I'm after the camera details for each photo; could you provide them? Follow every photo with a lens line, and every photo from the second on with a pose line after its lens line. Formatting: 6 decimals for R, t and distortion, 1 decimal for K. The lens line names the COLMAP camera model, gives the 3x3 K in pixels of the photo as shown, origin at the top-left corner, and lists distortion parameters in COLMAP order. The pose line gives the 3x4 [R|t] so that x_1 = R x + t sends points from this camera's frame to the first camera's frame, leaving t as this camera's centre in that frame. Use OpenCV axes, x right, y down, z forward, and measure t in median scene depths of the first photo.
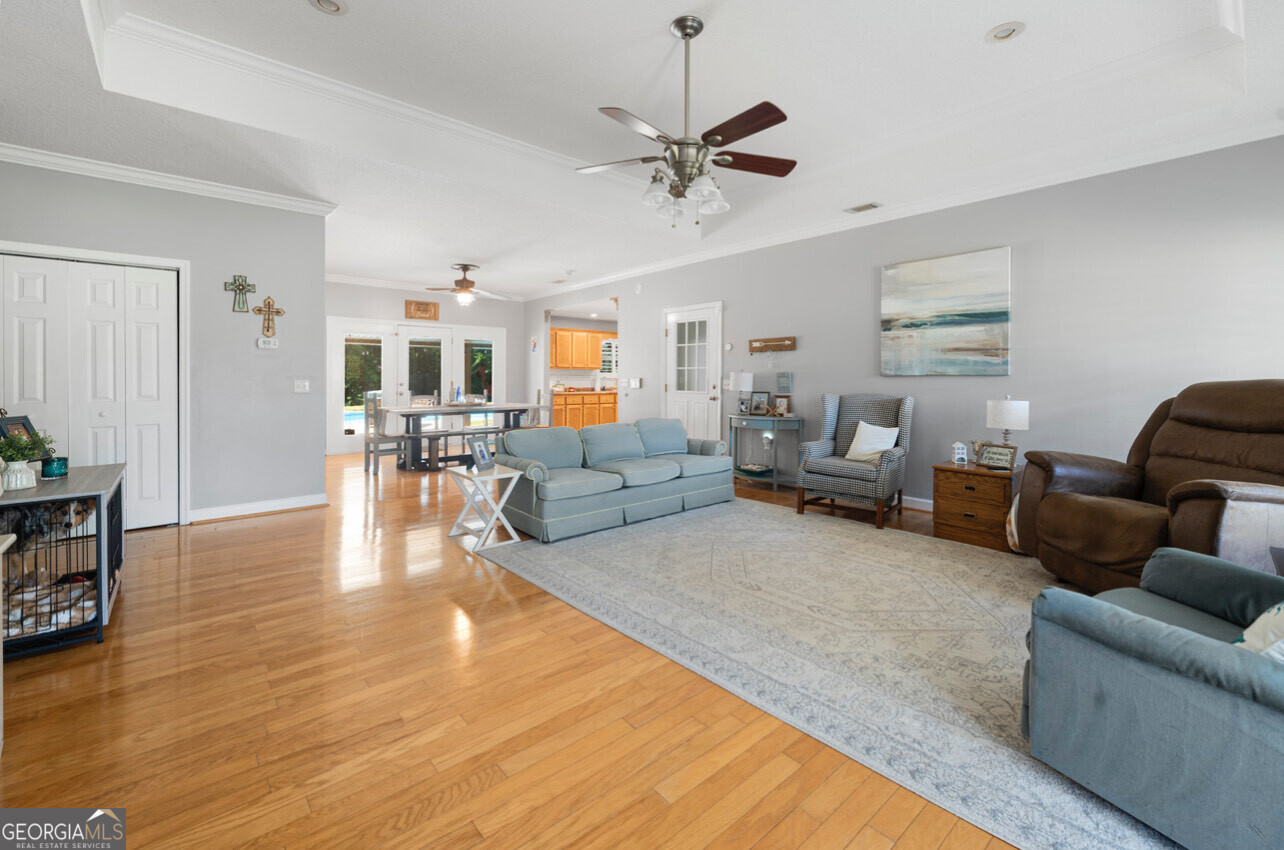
lens RADIAL K [[532.1, 0, 642.5], [0, 532.1, 374.7], [0, 0, 1]] dist [0.000057, -0.000016]
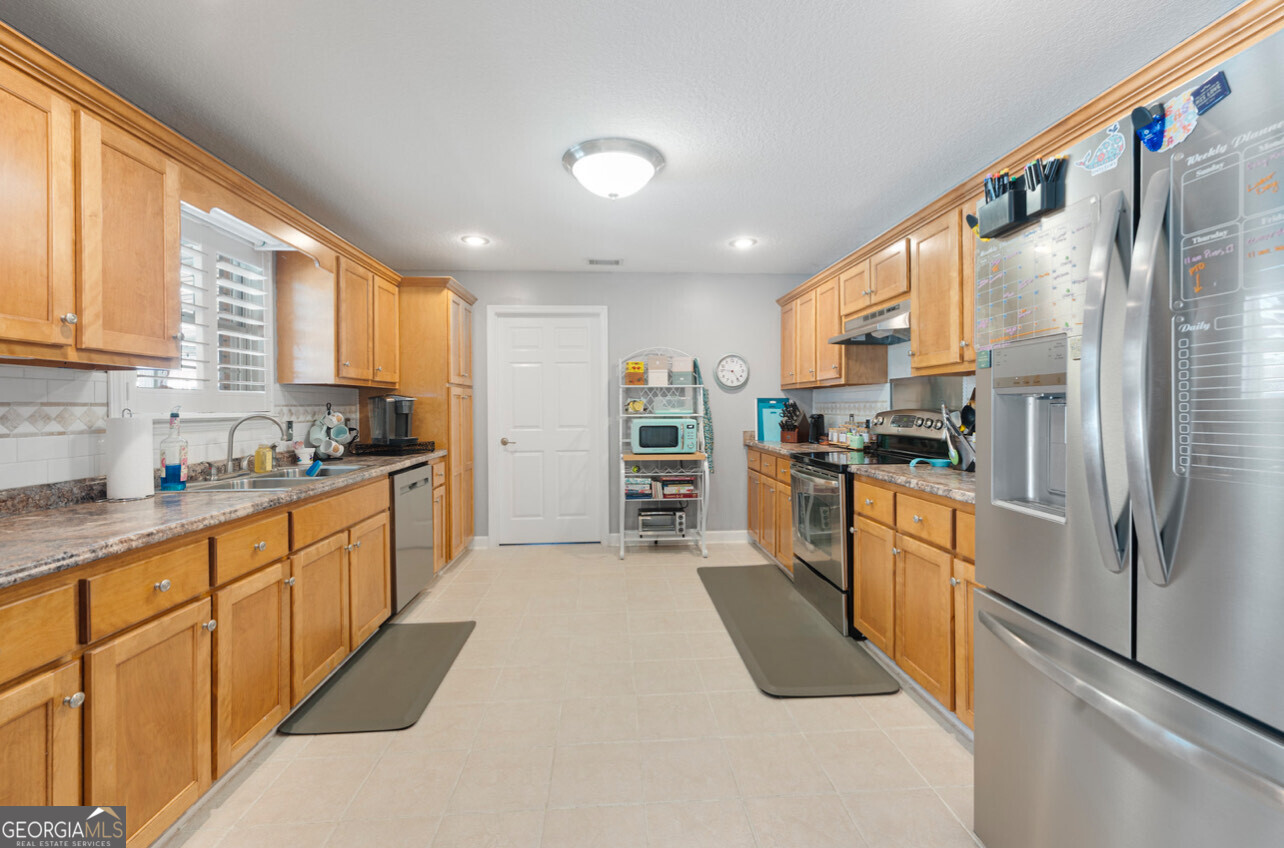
lens RADIAL K [[530.8, 0, 644.5], [0, 530.8, 406.8], [0, 0, 1]] dist [-0.000860, -0.000163]
pose [[0.603429, 0.000395, 0.797417, -0.148433], [-0.003147, 0.999993, 0.001886, 0.001626], [-0.797411, -0.003647, 0.603426, 0.945704]]
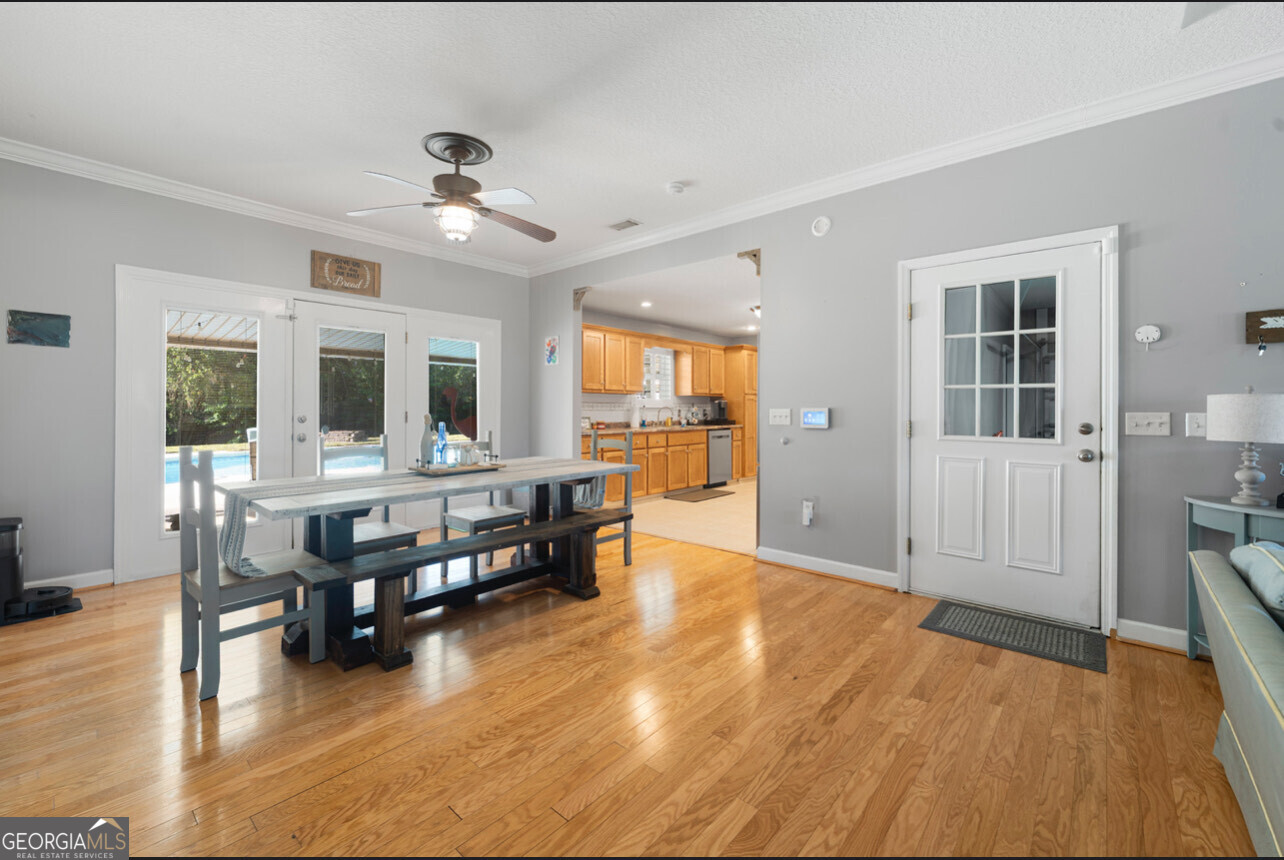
lens RADIAL K [[522.3, 0, 645.4], [0, 522.3, 409.3], [0, 0, 1]] dist [-0.001703, 0.000004]
pose [[0.989933, 0.002855, 0.141508, -0.199072], [-0.004189, 0.999950, 0.009127, 0.003365], [-0.141475, -0.009628, 0.989895, 0.457370]]
